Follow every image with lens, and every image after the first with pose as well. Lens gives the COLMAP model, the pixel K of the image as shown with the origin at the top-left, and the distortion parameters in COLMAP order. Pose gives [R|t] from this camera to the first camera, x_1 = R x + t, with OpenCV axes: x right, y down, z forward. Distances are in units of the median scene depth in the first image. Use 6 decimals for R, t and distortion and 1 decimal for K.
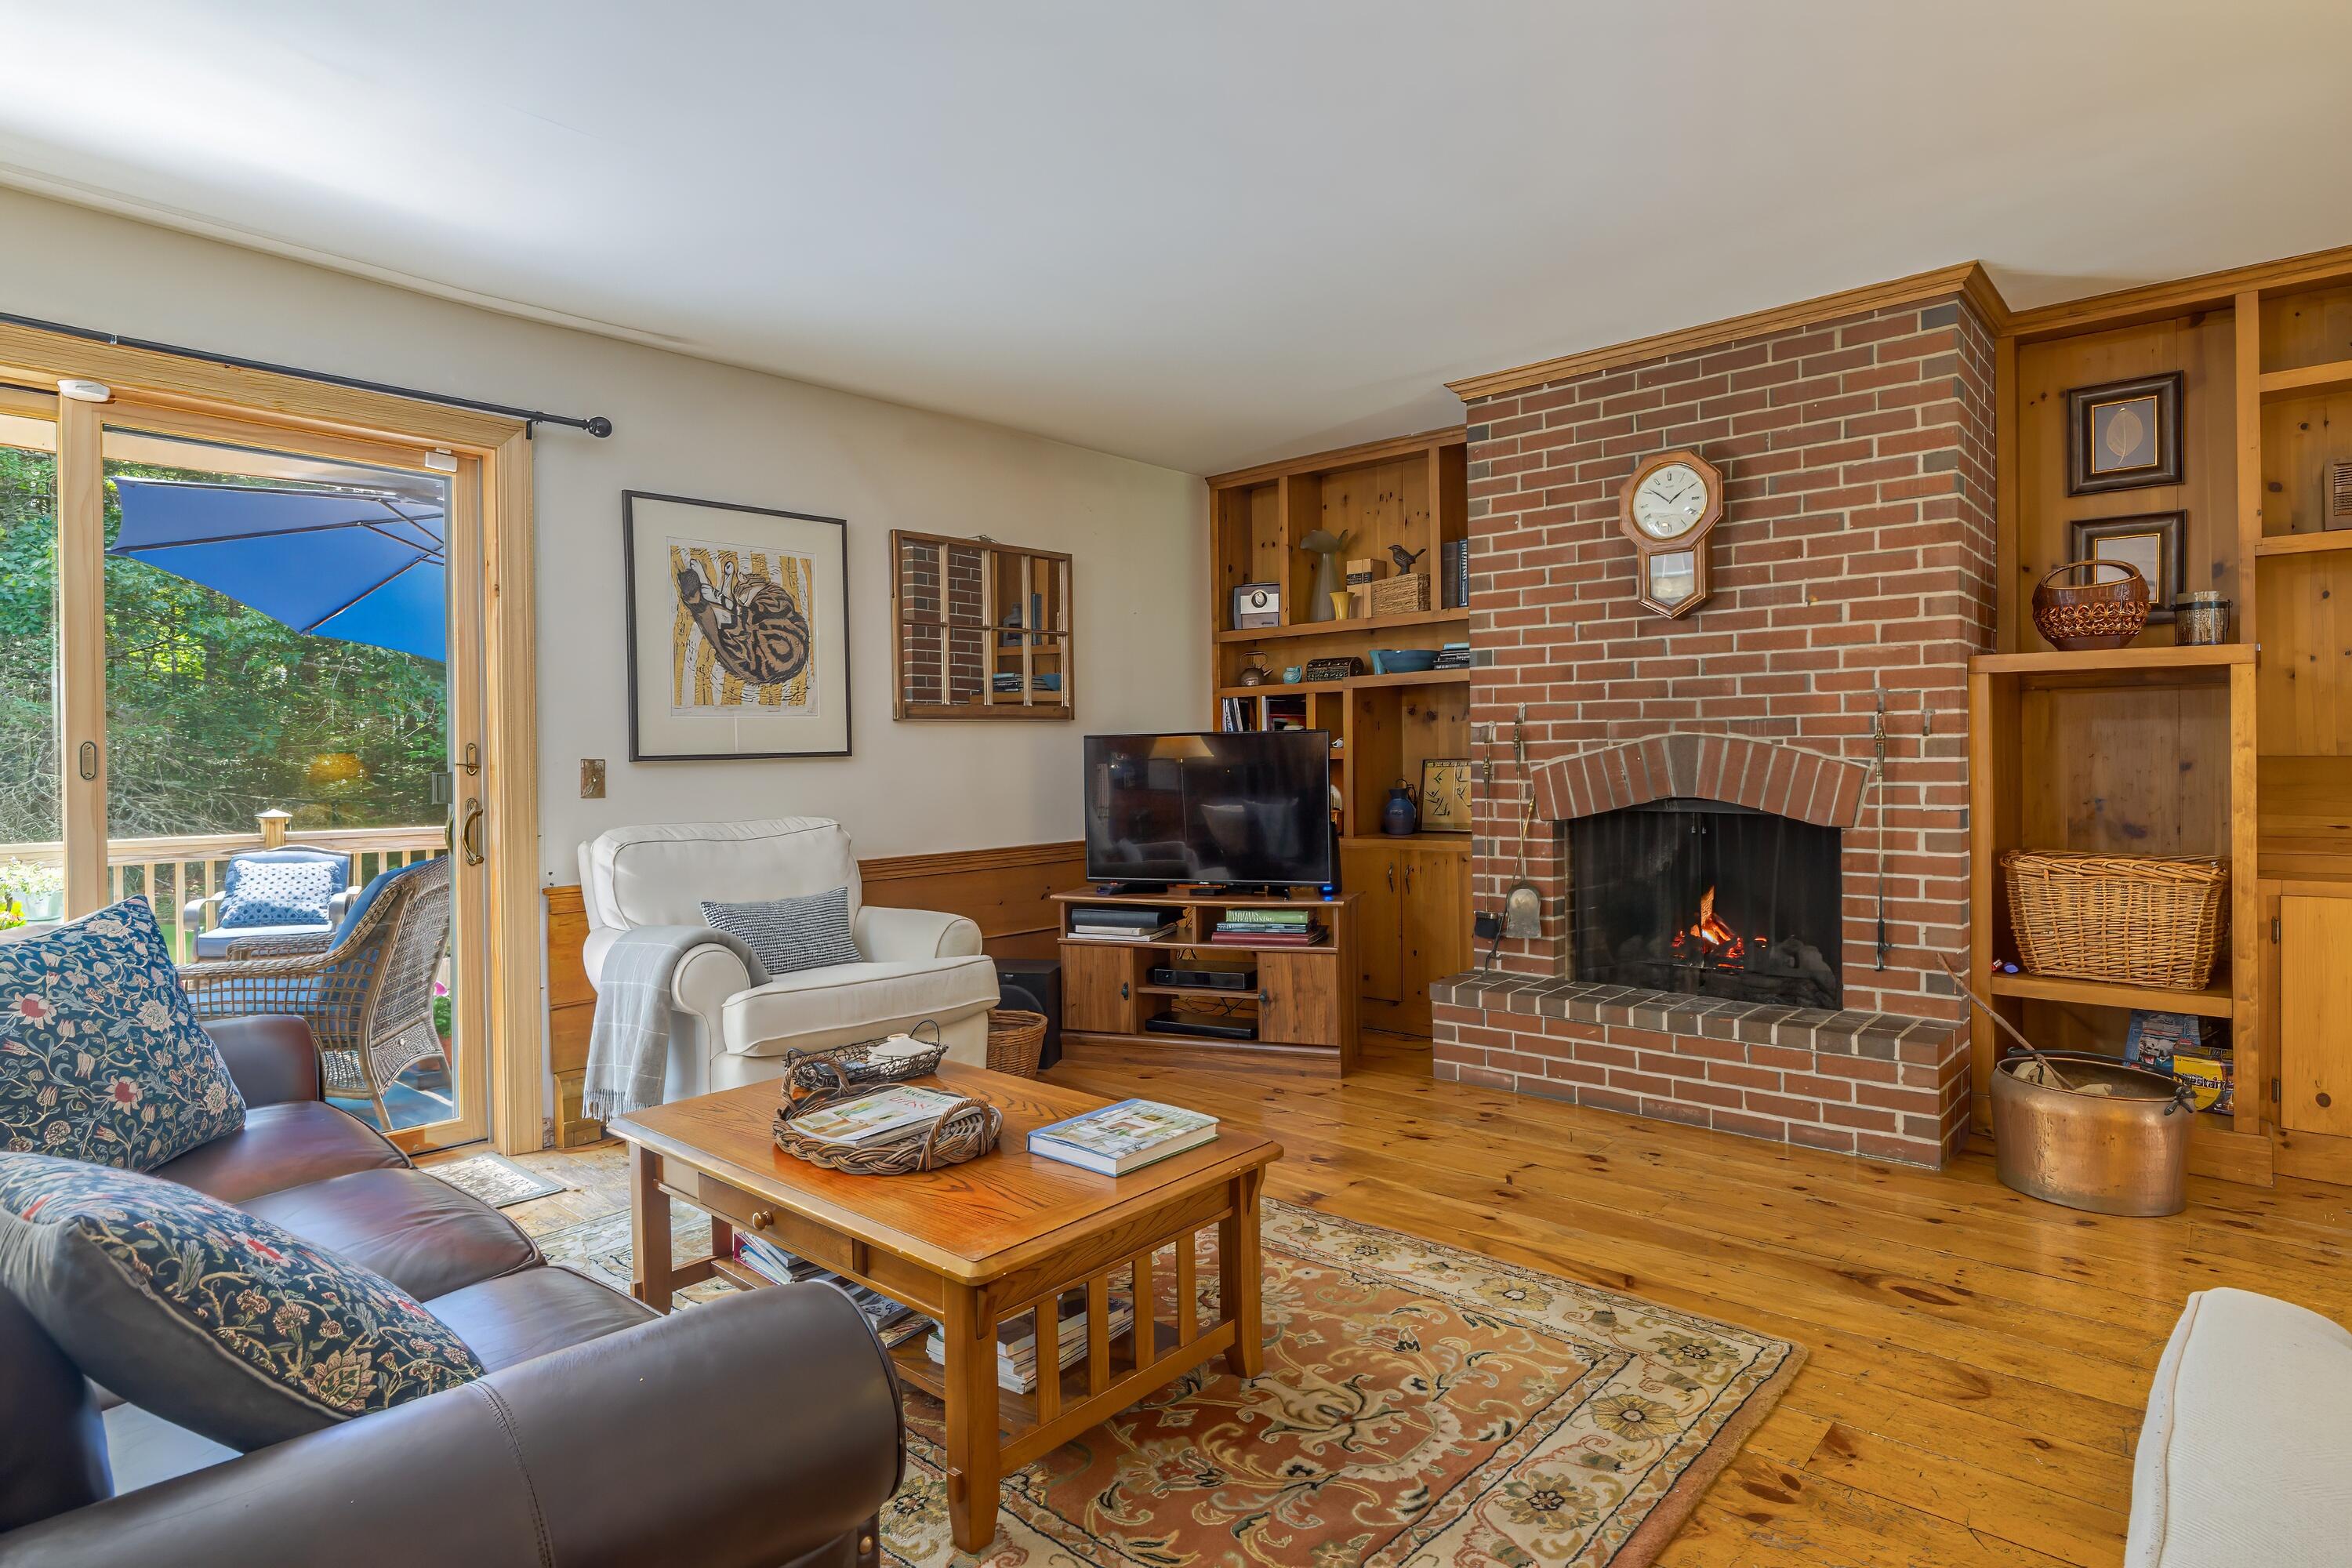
lens RADIAL K [[1251.3, 0, 1176.7], [0, 1251.3, 775.7], [0, 0, 1]] dist [-0.002451, -0.001255]
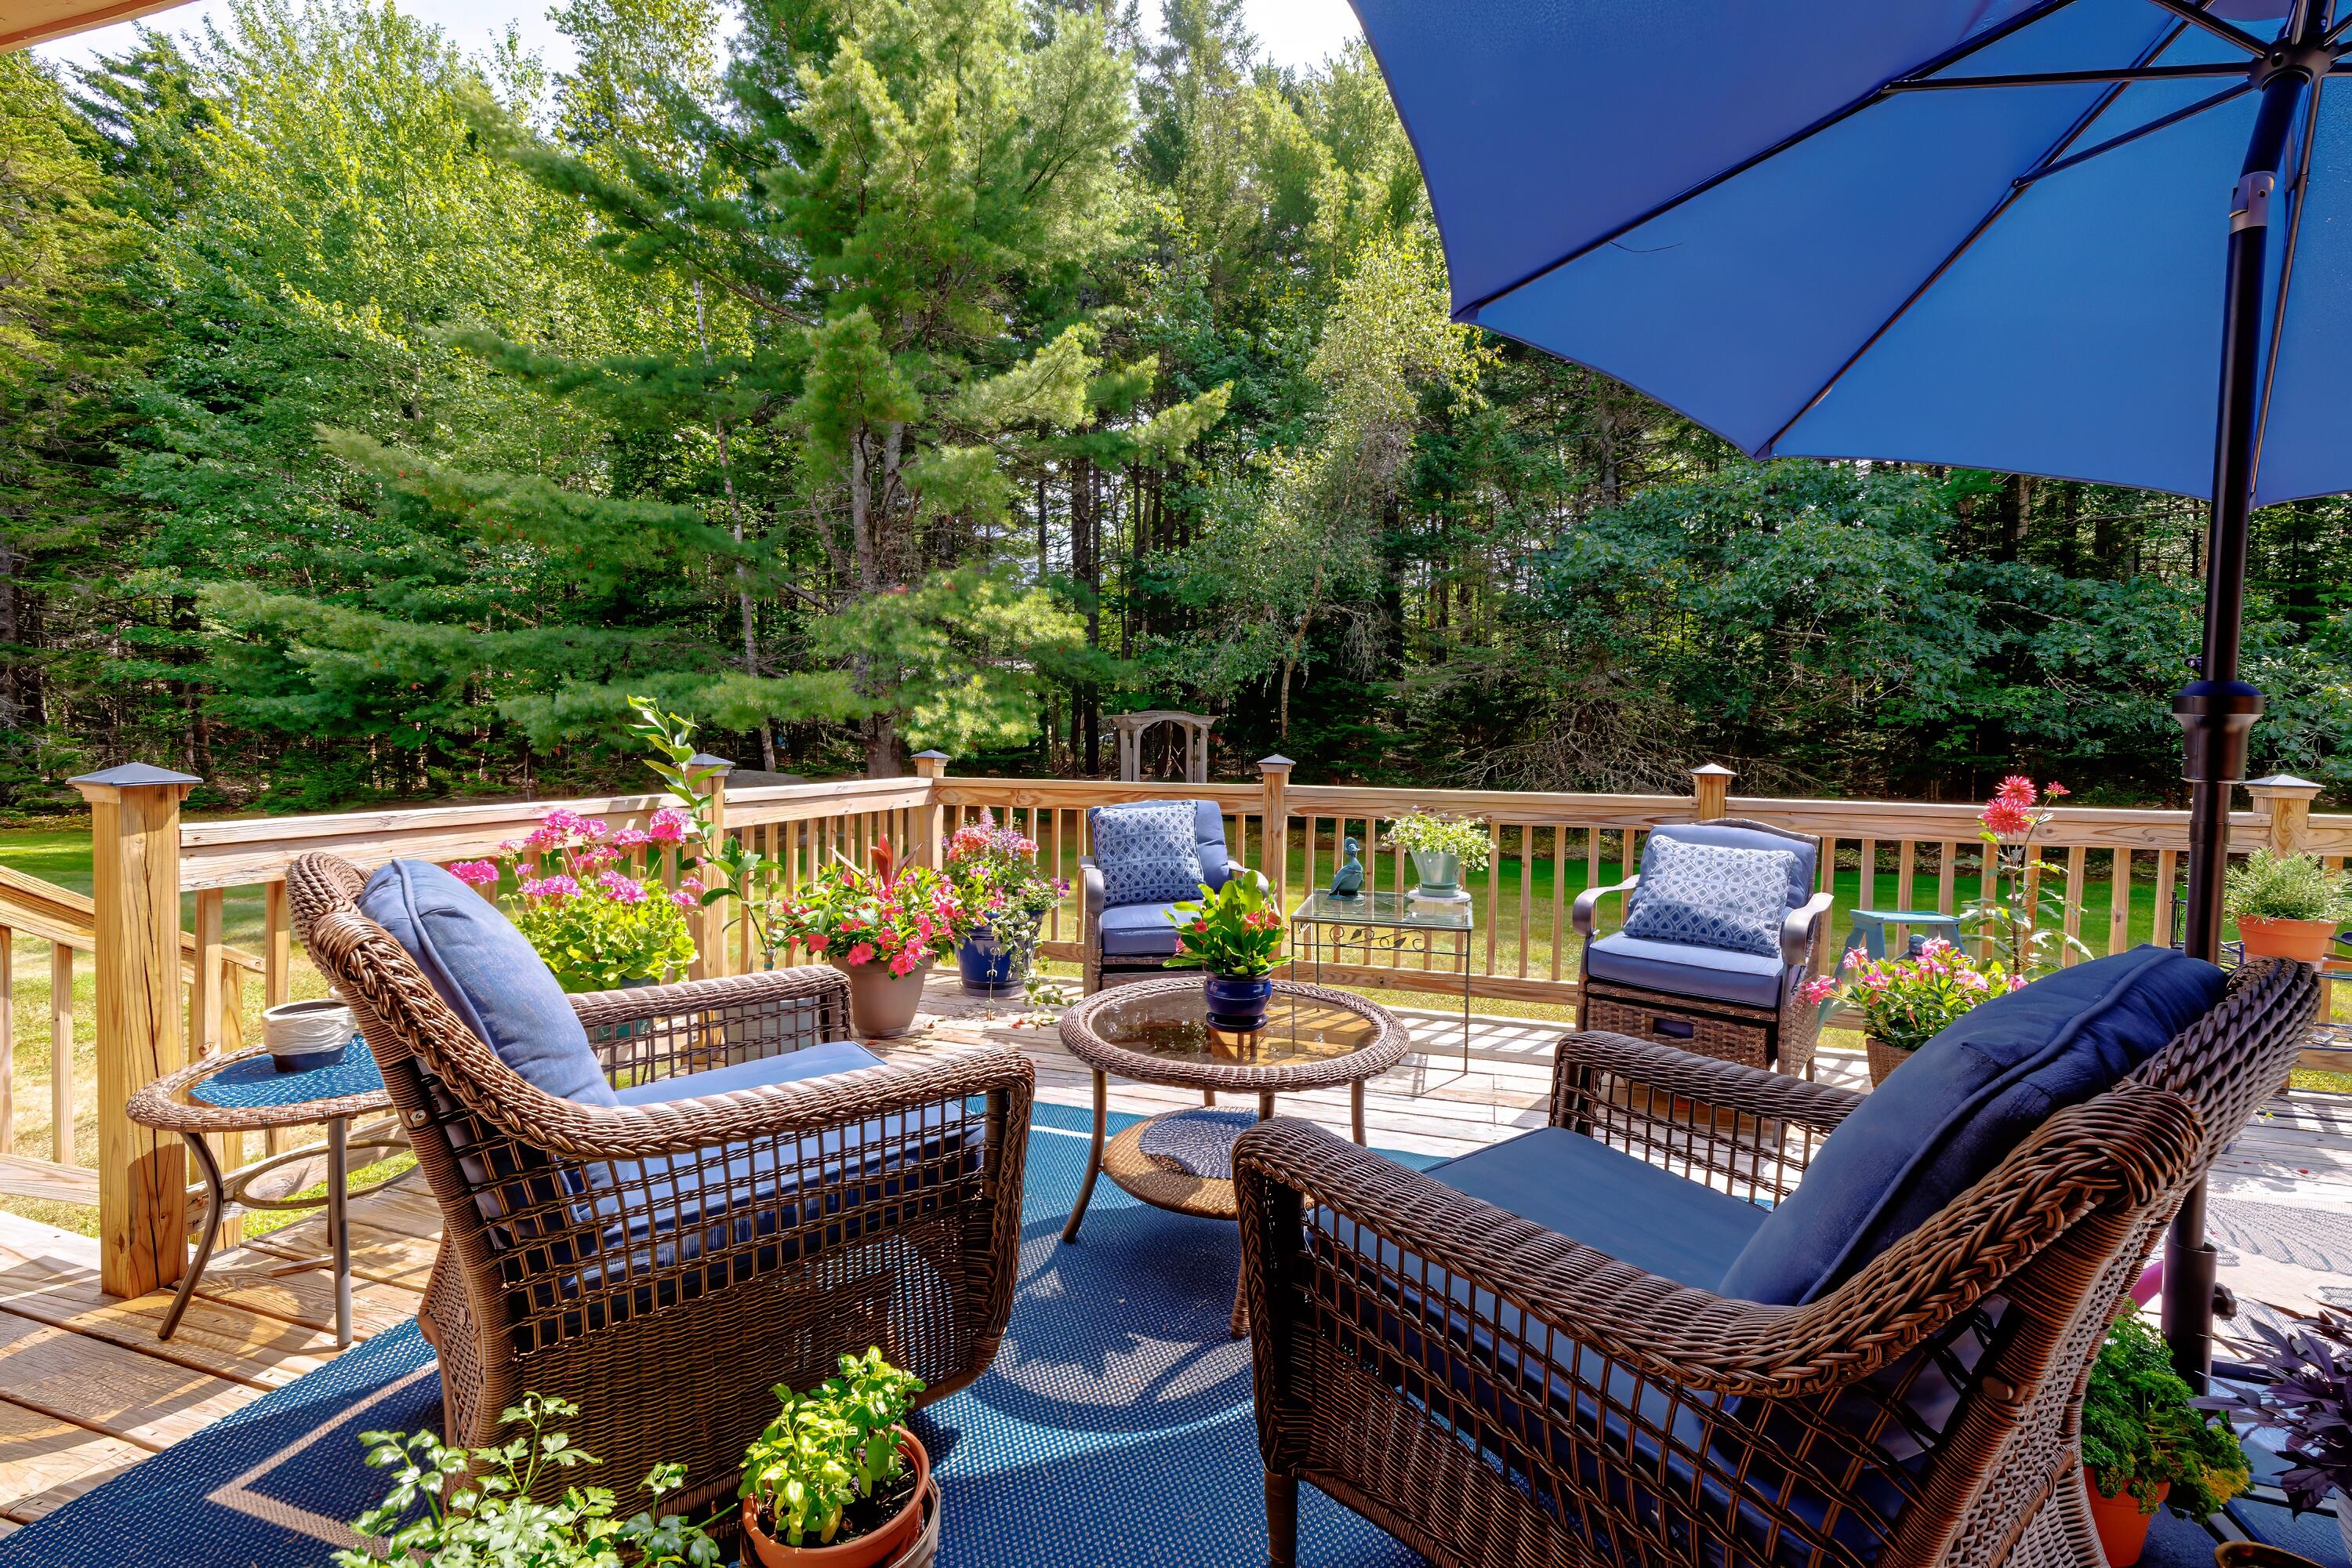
lens RADIAL K [[997.5, 0, 1184.4], [0, 997.5, 776.4], [0, 0, 1]] dist [0.002171, 0.000028]
pose [[0.420538, 0.057175, -0.905471, -0.541682], [-0.034941, 0.998293, 0.046807, 0.029345], [0.906602, 0.011954, 0.421818, 0.788791]]
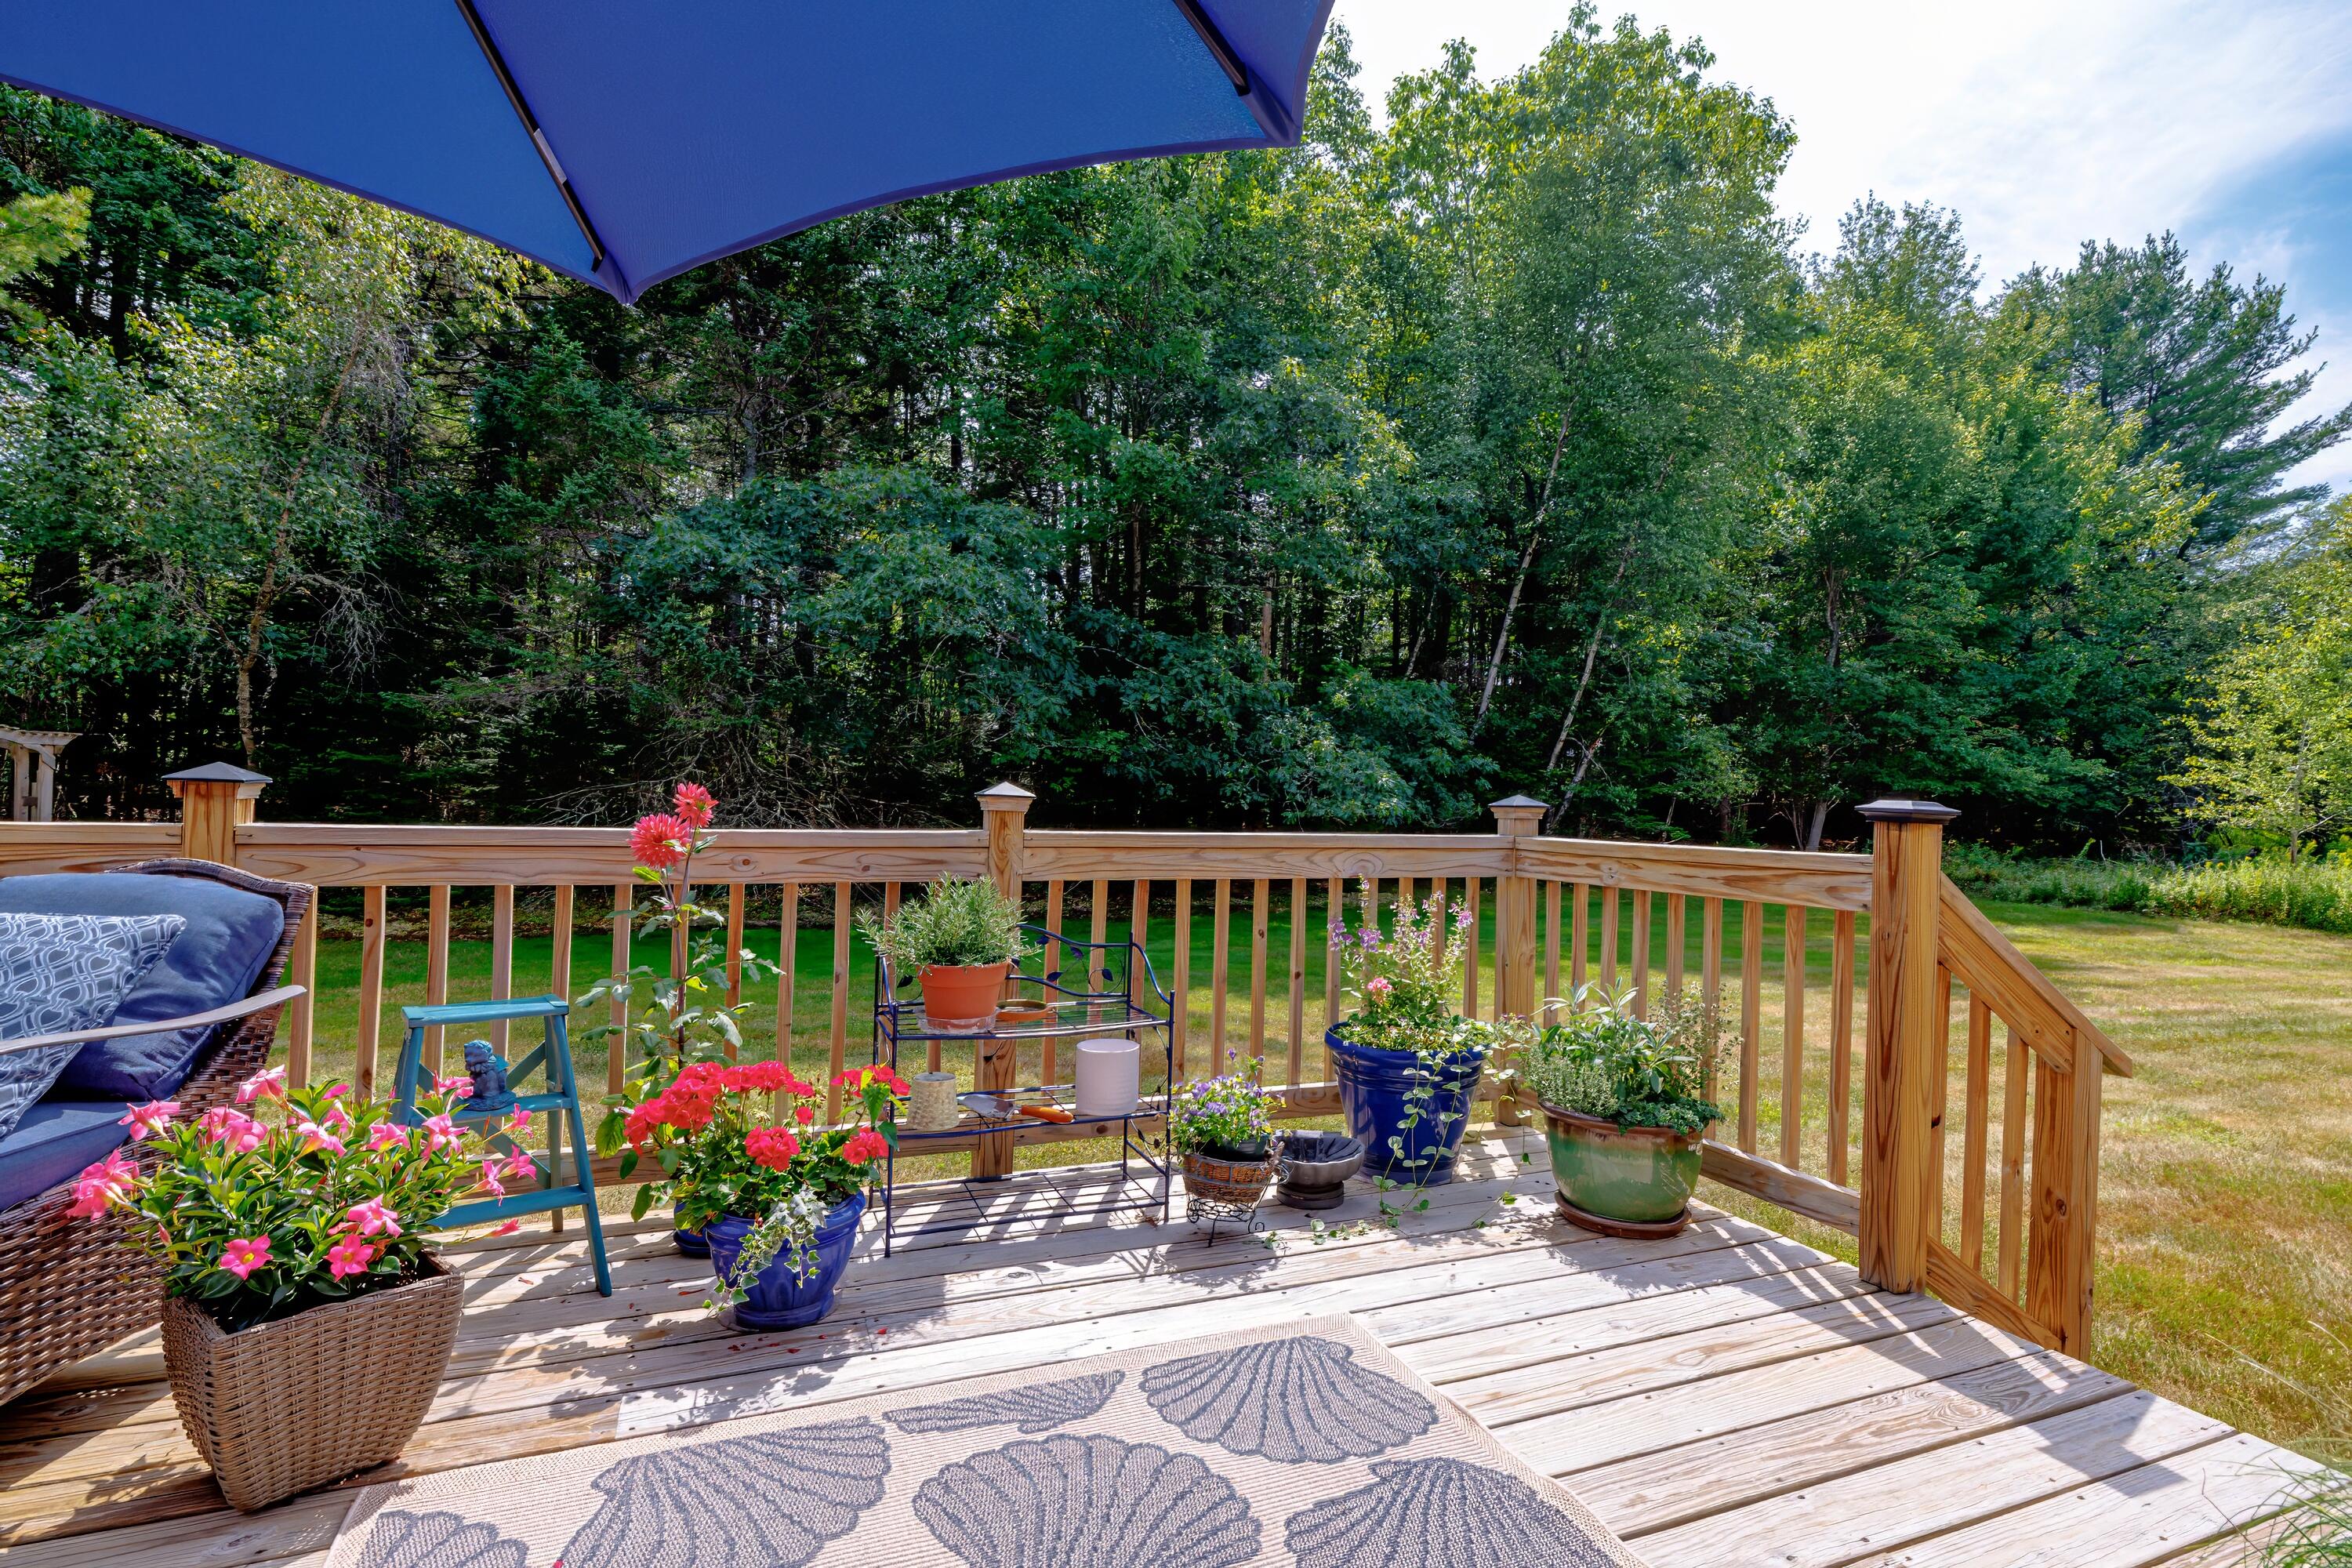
lens RADIAL K [[1140.7, 0, 1179.1], [0, 1140.7, 799.1], [0, 0, 1]] dist [-0.000903, -0.000272]
pose [[0.897808, 0.032817, -0.439163, -0.455442], [-0.040300, 0.999158, -0.007724, 0.050569], [0.438539, 0.024633, 0.898374, 1.413679]]
